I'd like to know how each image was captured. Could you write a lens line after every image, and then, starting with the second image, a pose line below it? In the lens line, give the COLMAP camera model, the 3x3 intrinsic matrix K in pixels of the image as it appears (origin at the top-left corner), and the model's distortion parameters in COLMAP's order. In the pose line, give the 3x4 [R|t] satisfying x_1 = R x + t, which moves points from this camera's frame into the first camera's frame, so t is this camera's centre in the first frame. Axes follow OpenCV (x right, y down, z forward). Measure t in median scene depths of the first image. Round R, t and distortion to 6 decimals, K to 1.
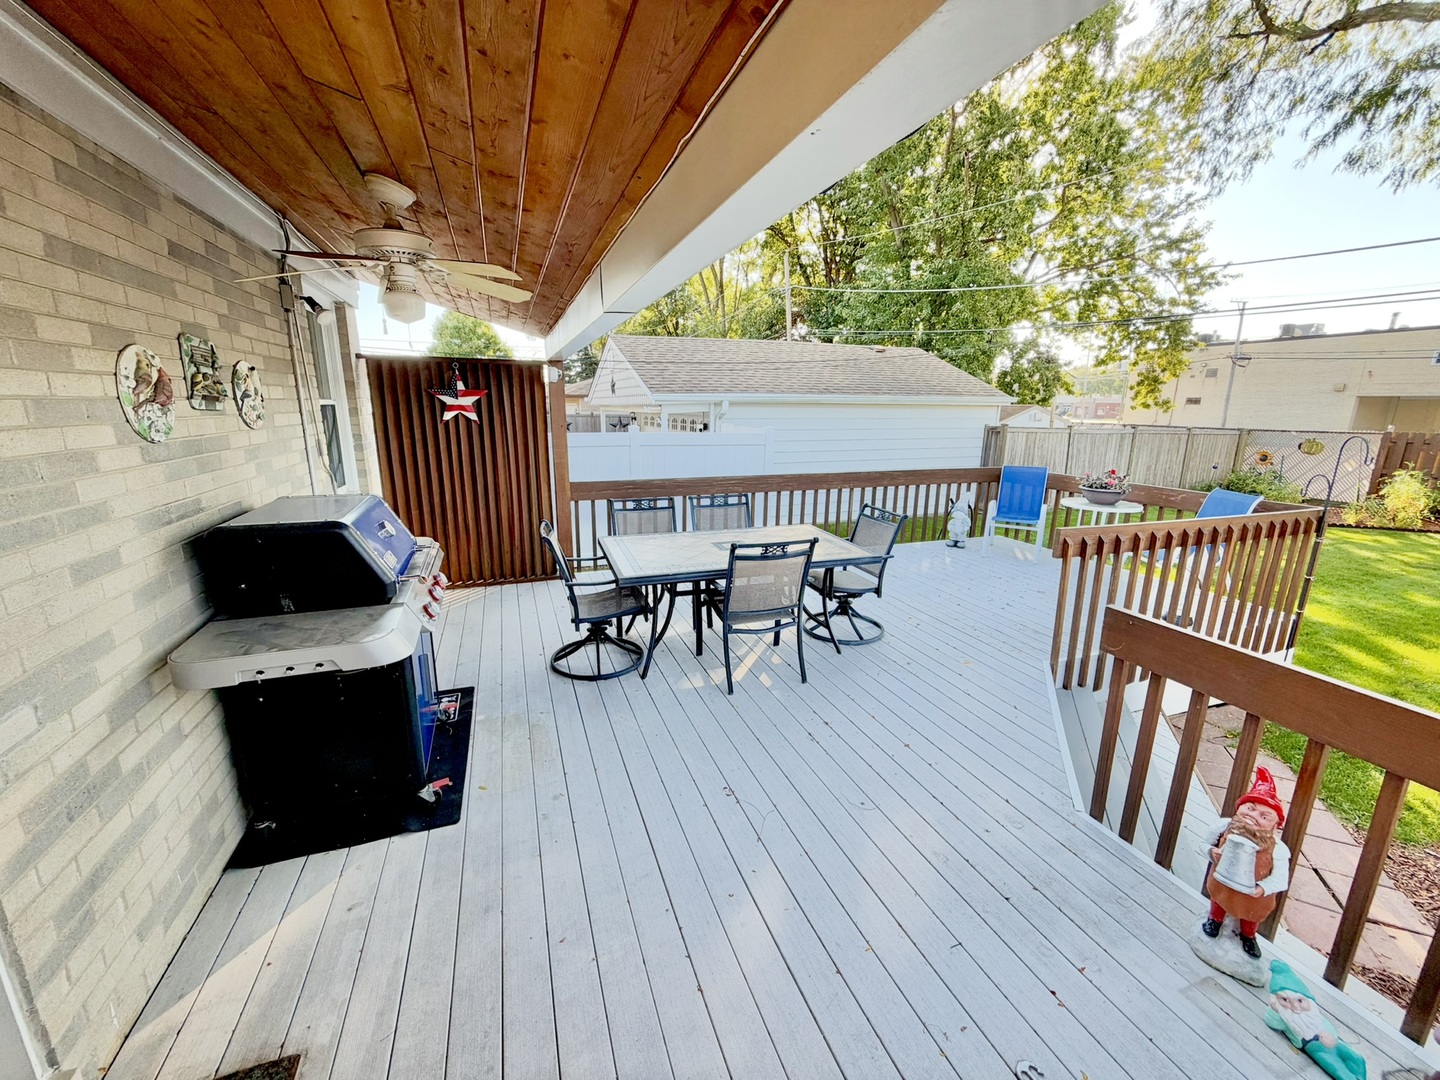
lens RADIAL K [[573.2, 0, 714.0], [0, 573.2, 535.3], [0, 0, 1]] dist [0.001483, -0.000154]
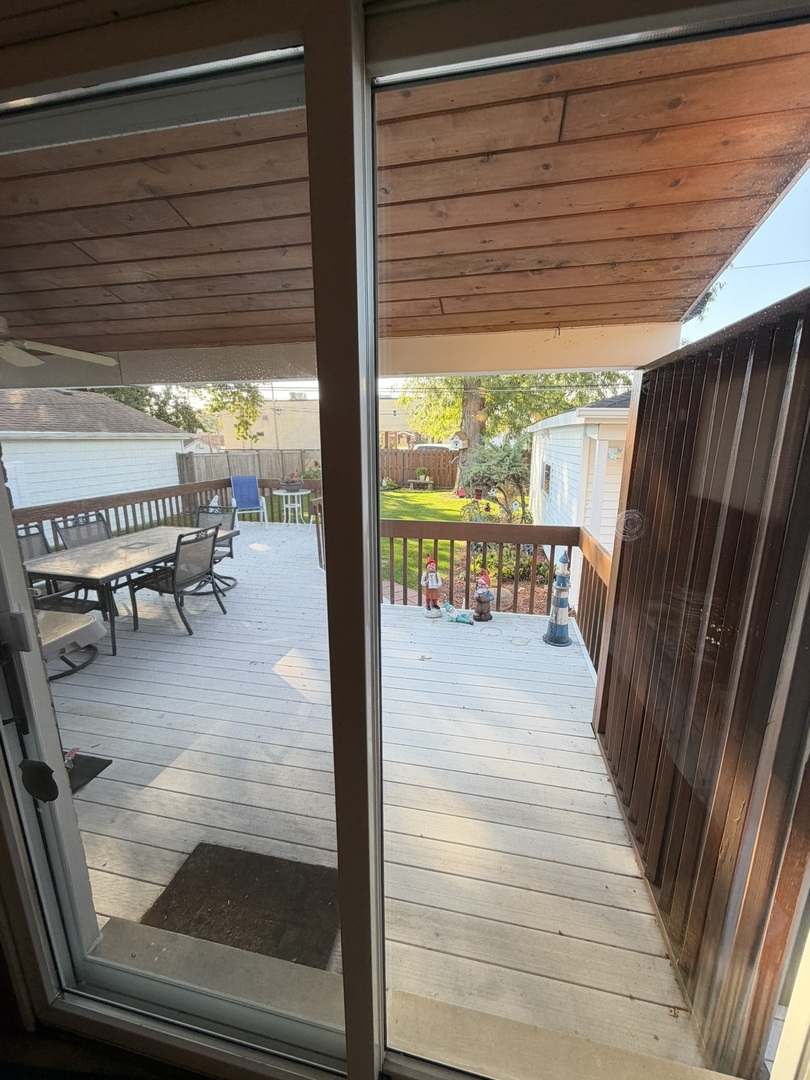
lens RADIAL K [[429.9, 0, 407.8], [0, 429.9, 539.5], [0, 0, 1]] dist [0.001483, -0.000154]
pose [[0.520578, -0.205657, 0.828676, -0.343787], [0.197796, 0.973203, 0.117269, 0.007642], [-0.830587, 0.102862, 0.547306, -0.073979]]
